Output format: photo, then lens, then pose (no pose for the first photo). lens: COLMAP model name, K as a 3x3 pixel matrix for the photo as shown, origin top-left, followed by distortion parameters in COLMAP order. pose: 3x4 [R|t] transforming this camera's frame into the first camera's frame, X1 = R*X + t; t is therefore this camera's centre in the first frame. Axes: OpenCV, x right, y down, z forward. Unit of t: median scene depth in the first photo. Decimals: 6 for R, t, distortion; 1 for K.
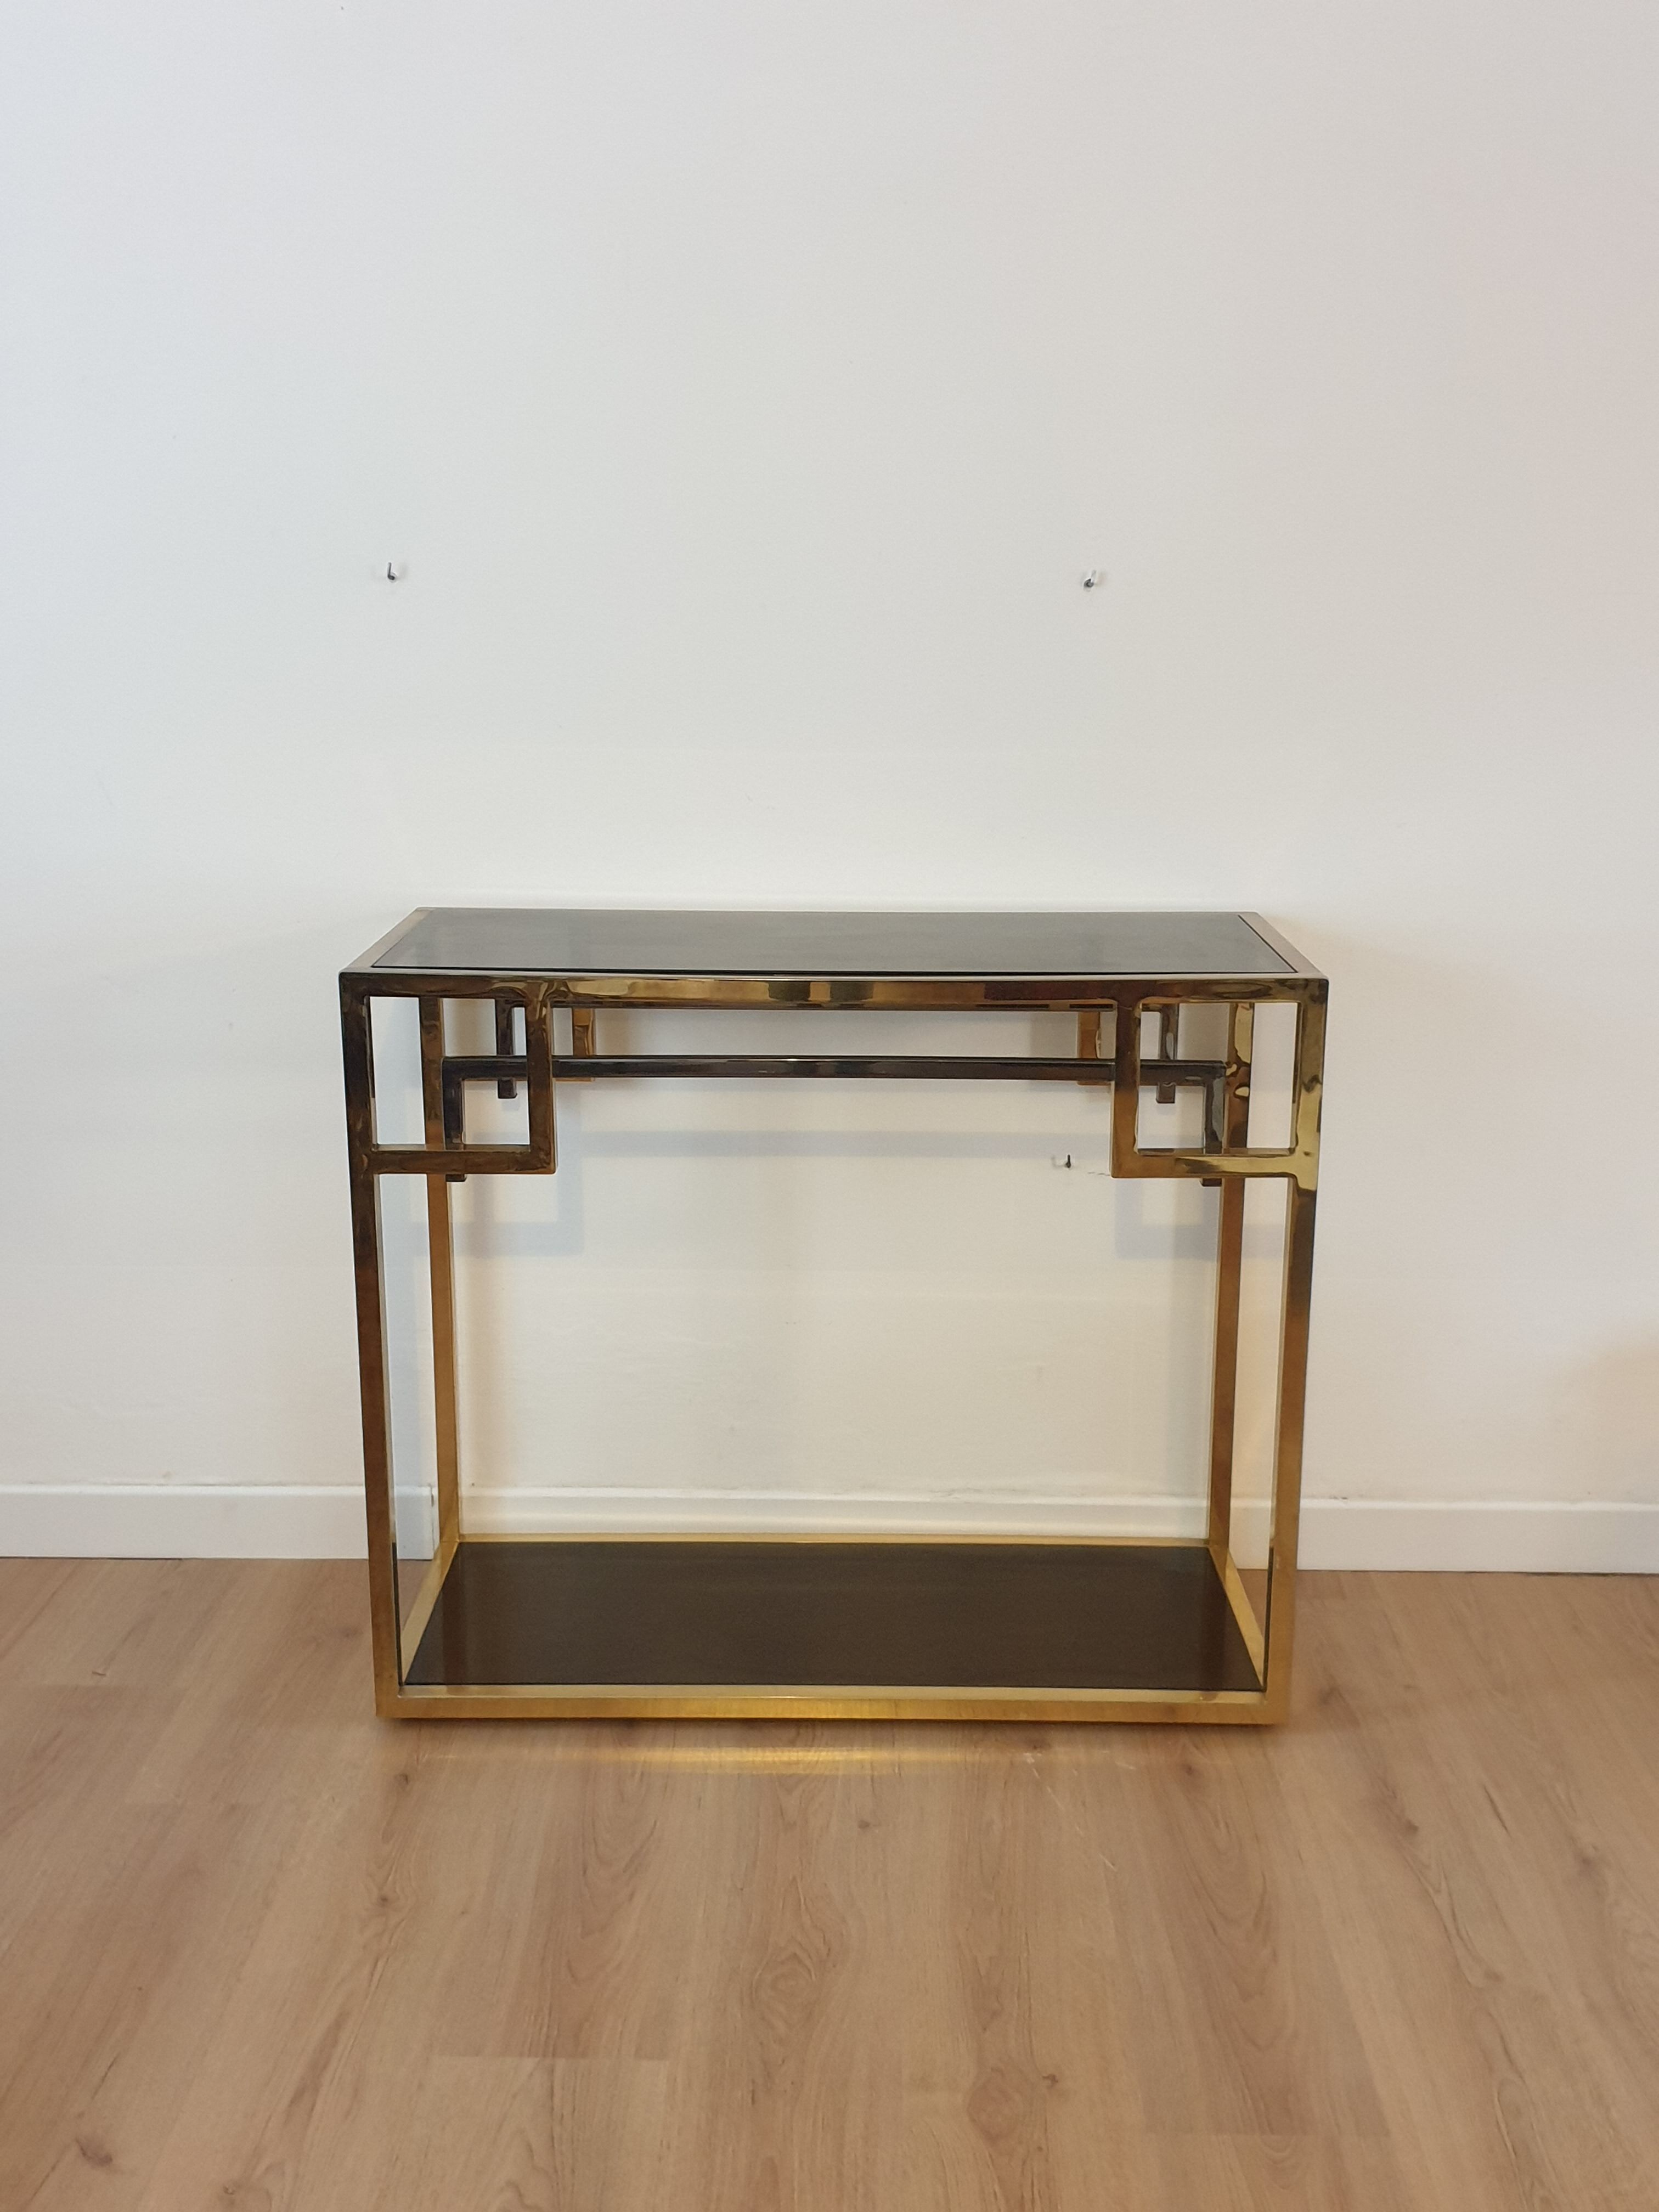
lens RADIAL K [[2204.1, 0, 818.9], [0, 2204.1, 1104.9], [0, 0, 1]] dist [0.015292, -0.024617]
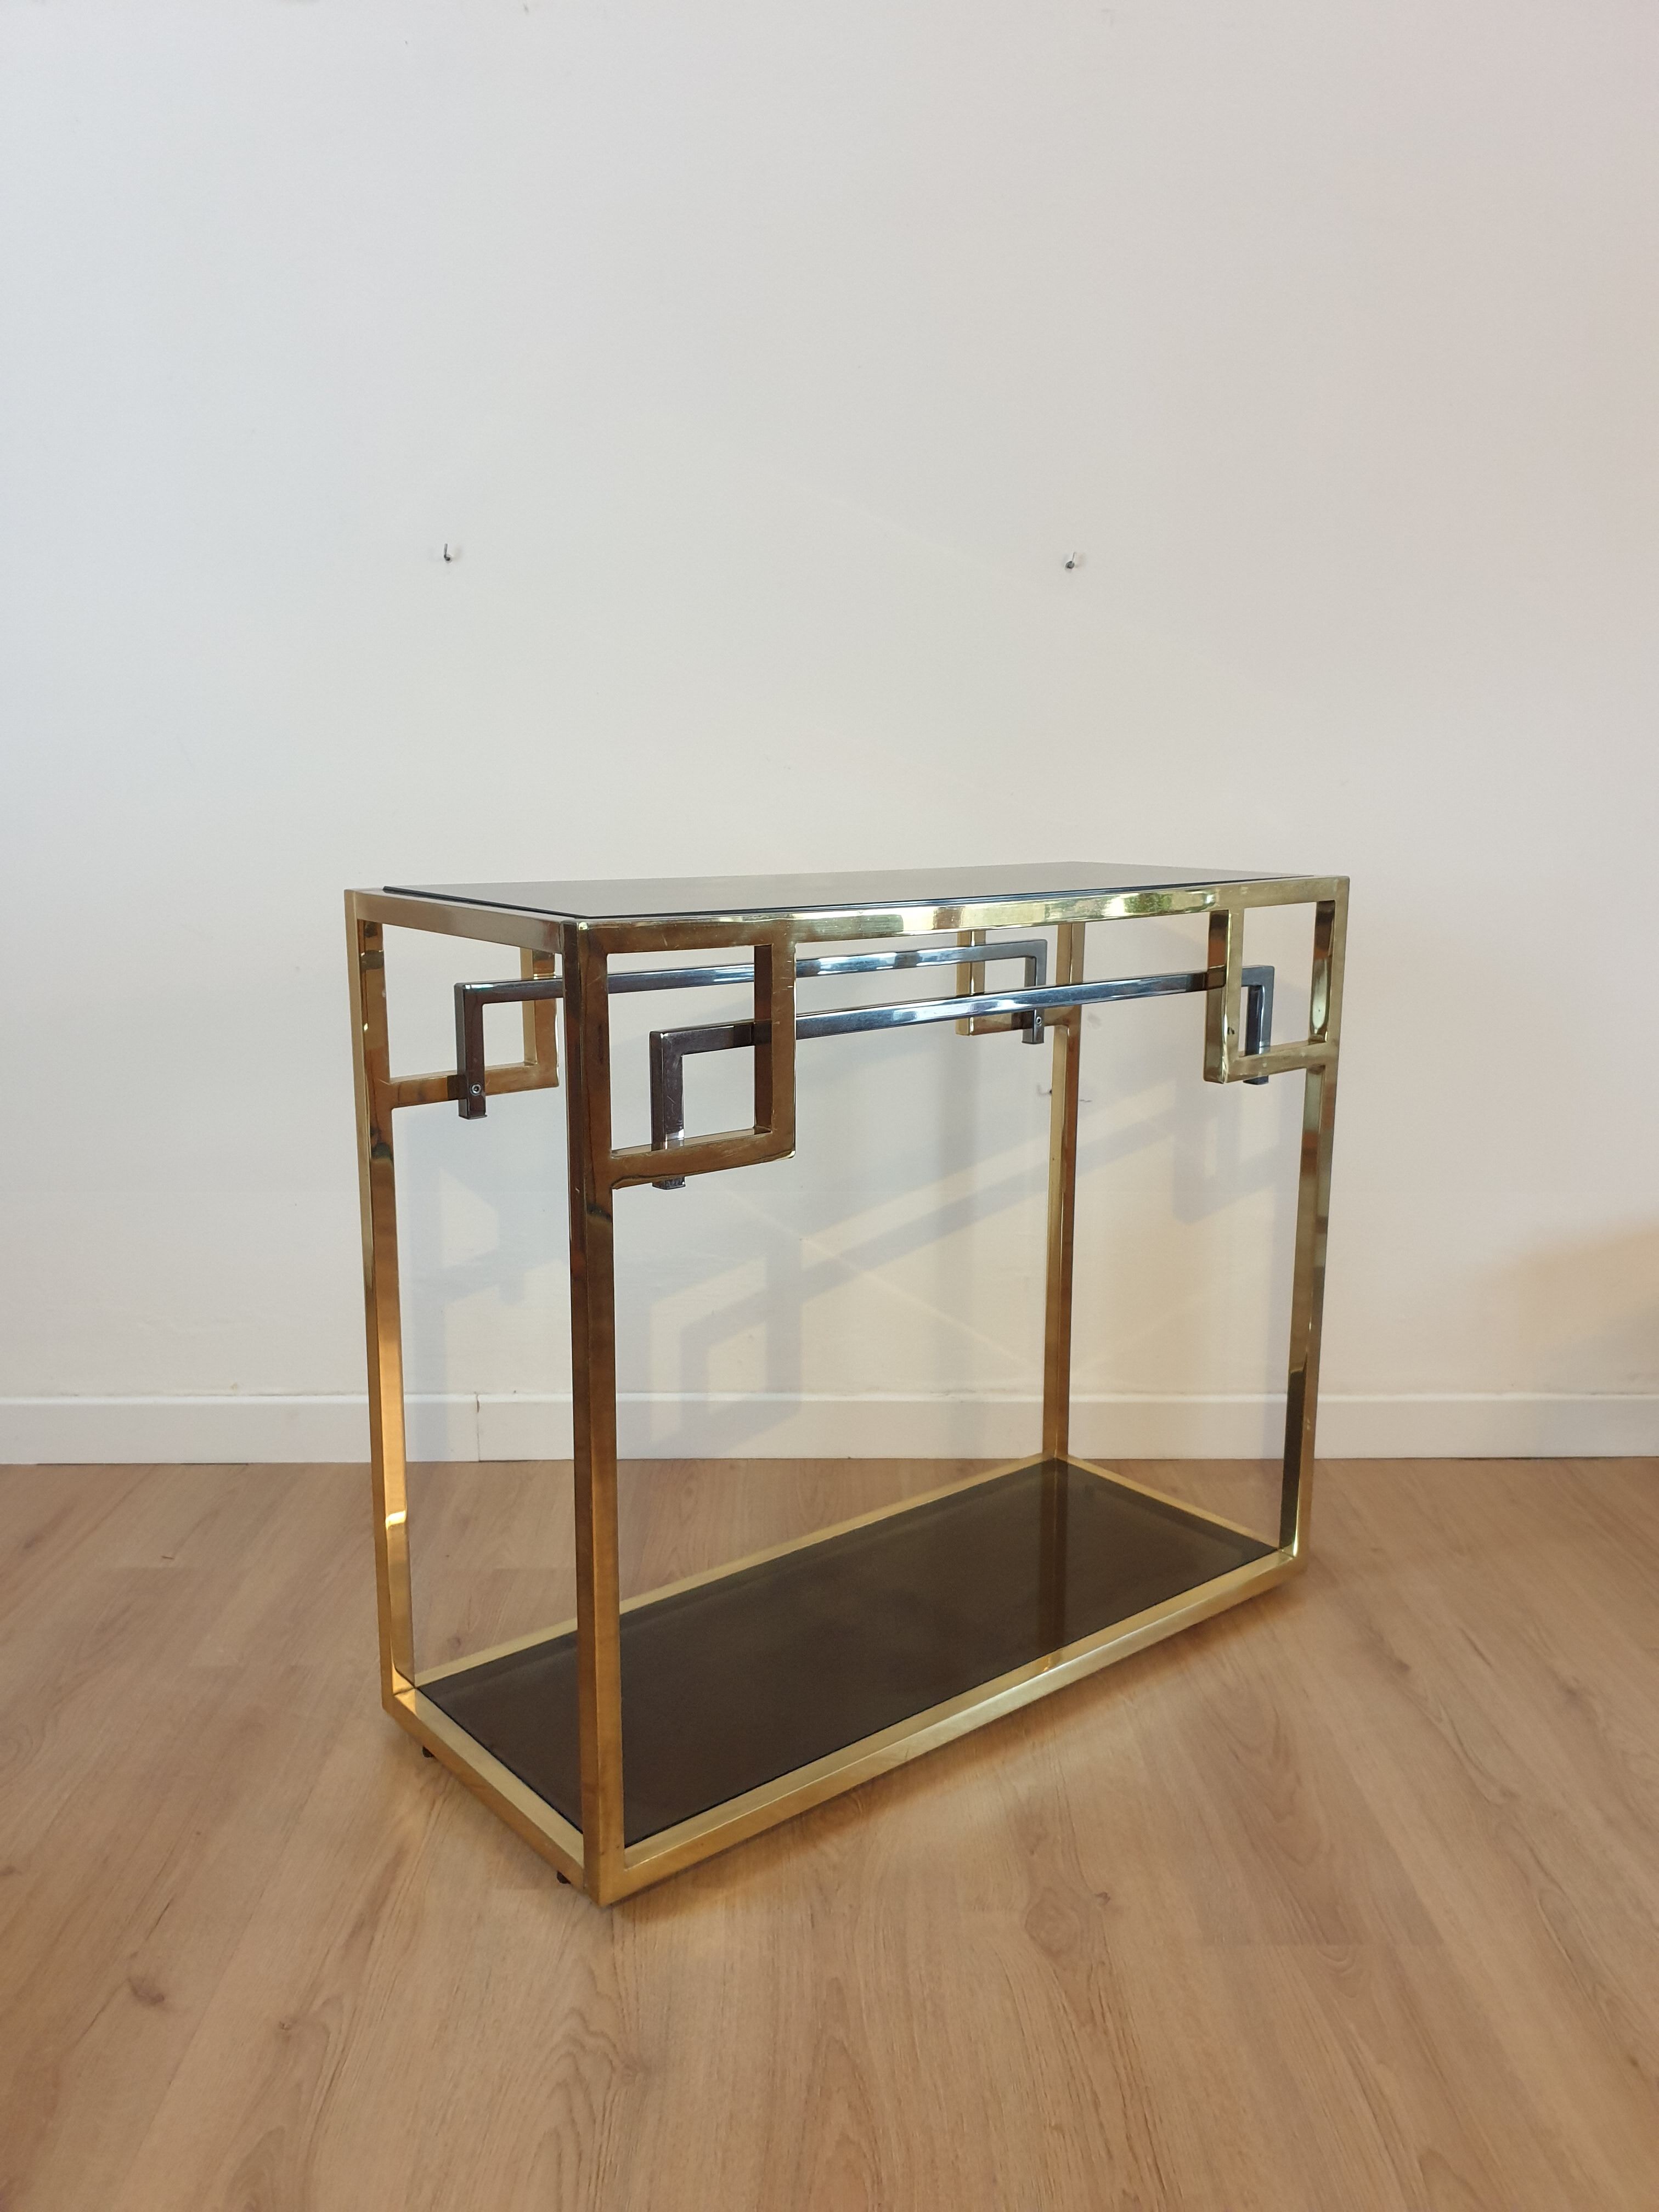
lens RADIAL K [[1716.9, 0, 820.8], [0, 1716.9, 1120.8], [0, 0, 1]] dist [0.007811, 0.008073]
pose [[0.999321, -0.007029, 0.036155, -0.045204], [0.008872, 0.998655, -0.051075, 0.109160], [-0.035748, 0.051361, 0.998040, 0.172711]]
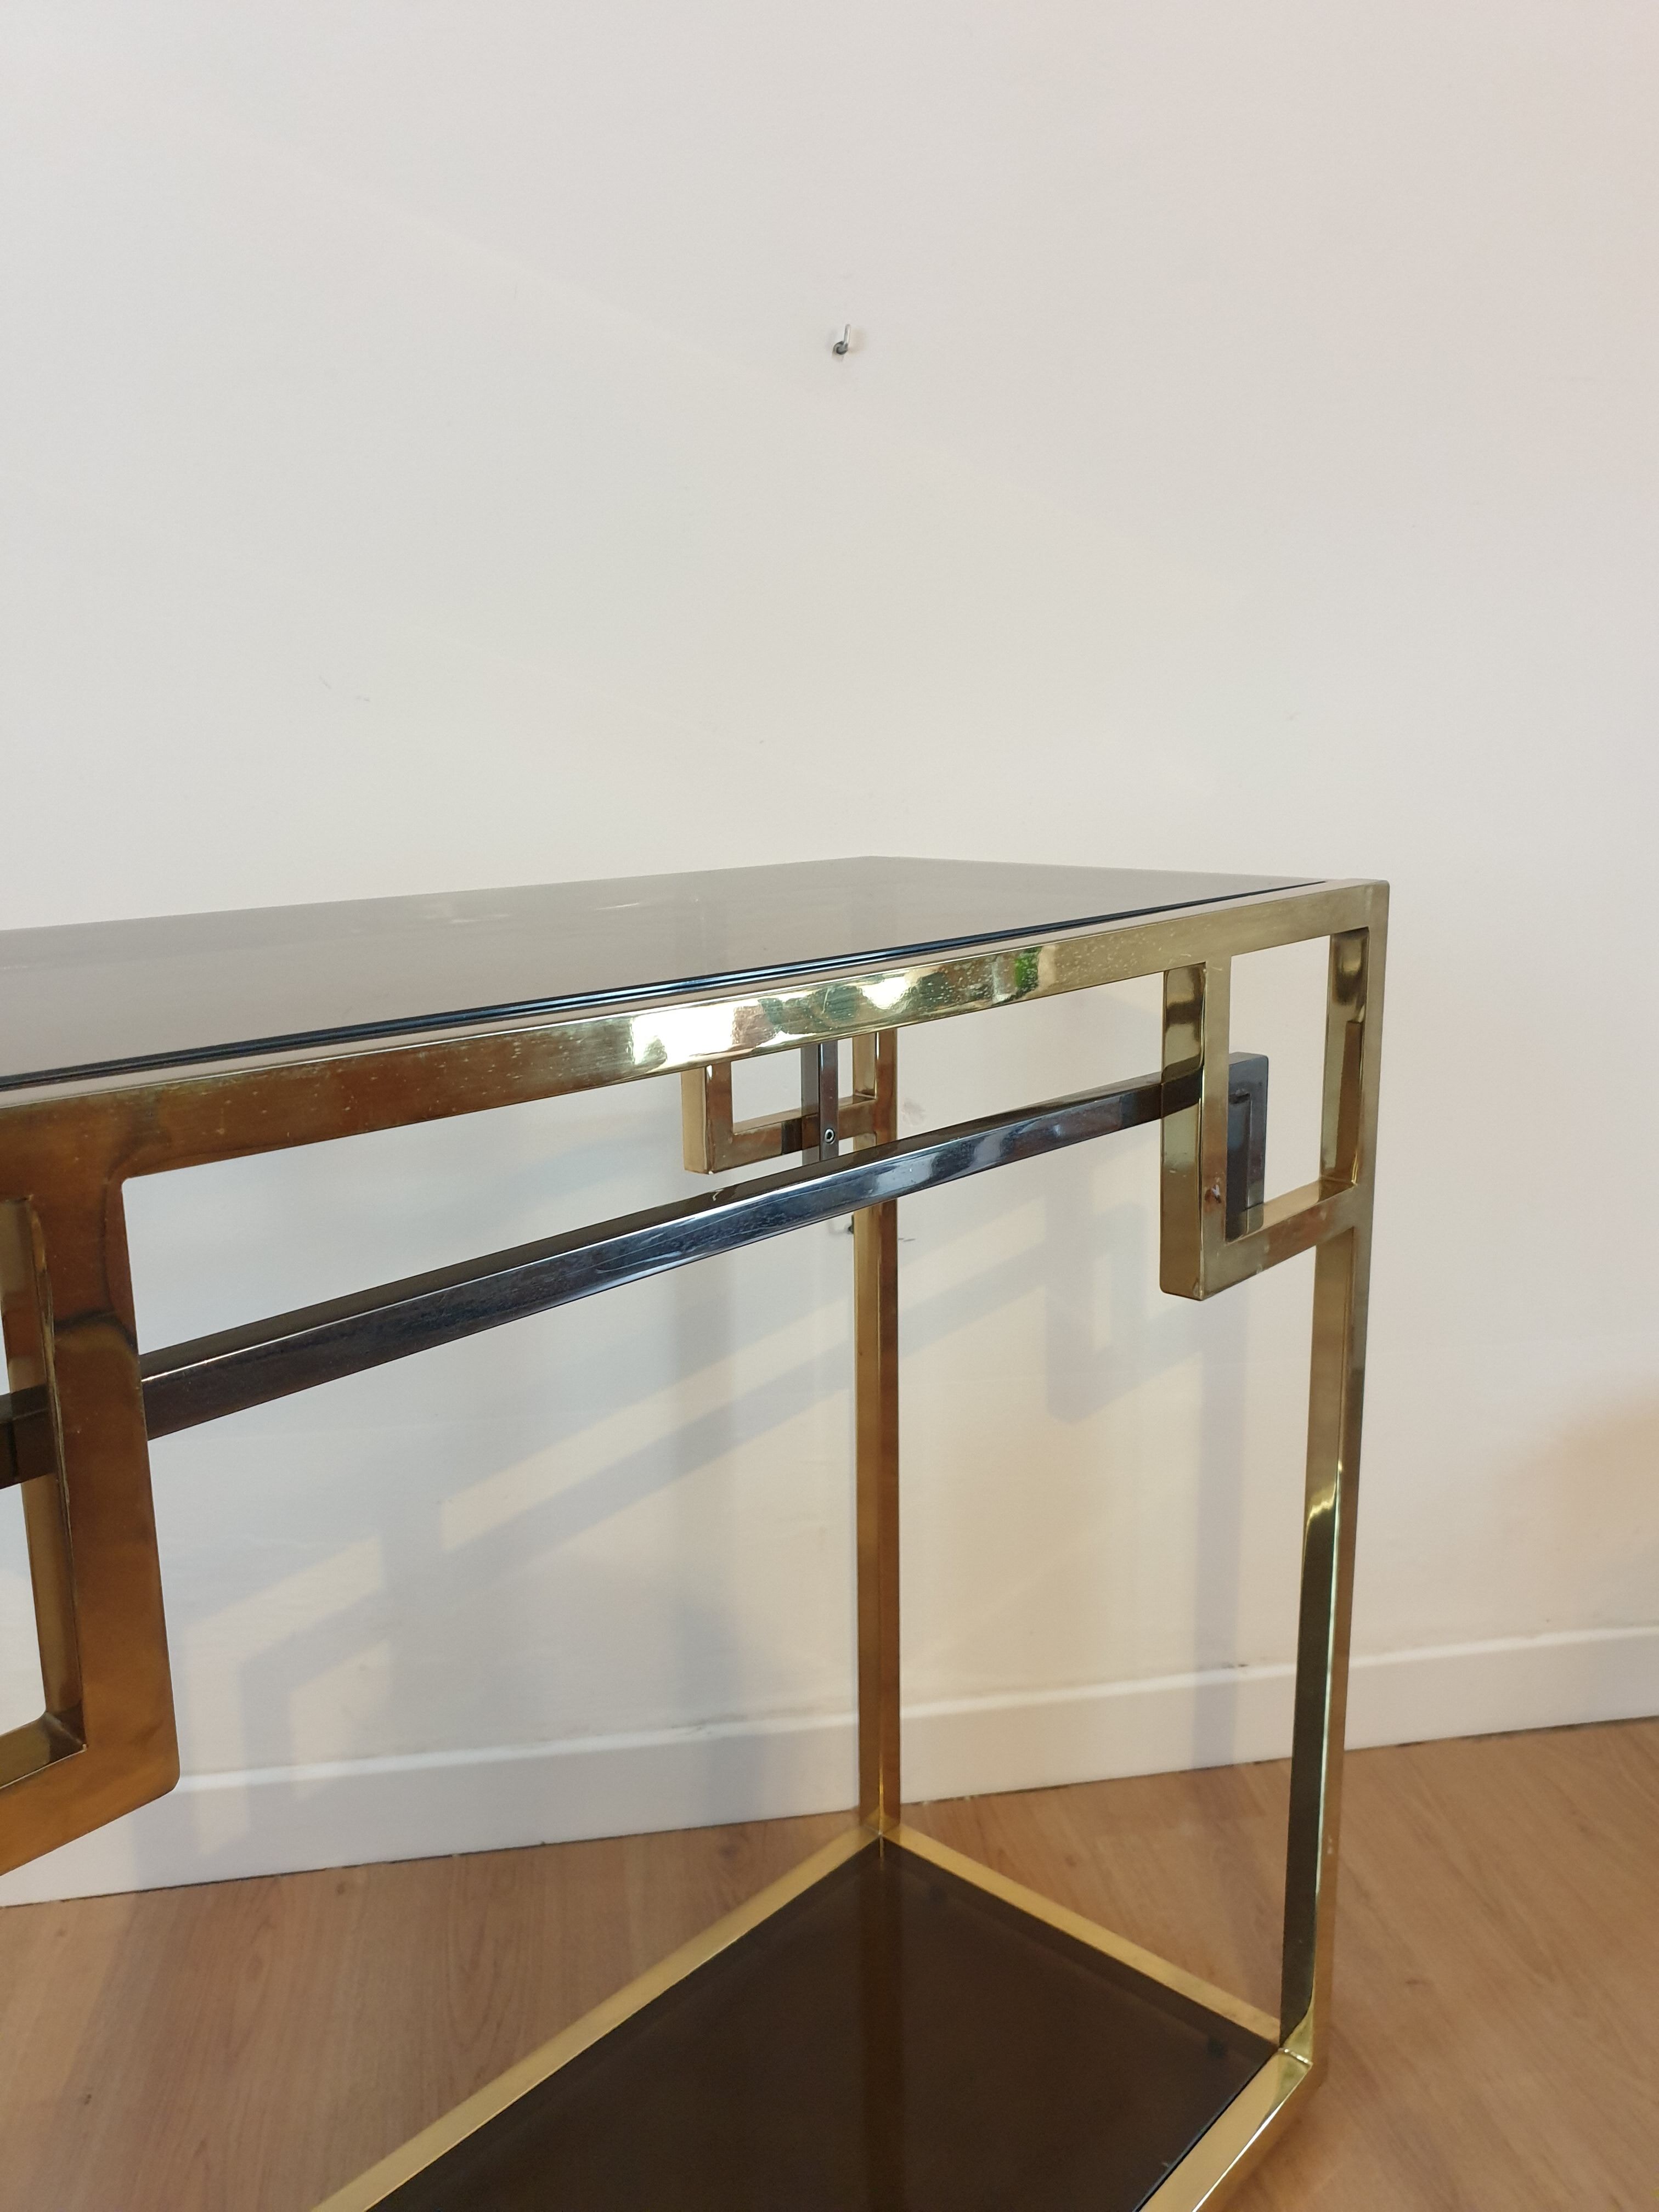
lens RADIAL K [[1730.4, 0, 865.6], [0, 1730.4, 1108.5], [0, 0, 1]] dist [0.016052, 0.006283]
pose [[0.979804, -0.052725, 0.192883, 0.021555], [0.060361, 0.997600, -0.033920, 0.010285], [-0.190632, 0.044877, 0.980635, 0.602647]]
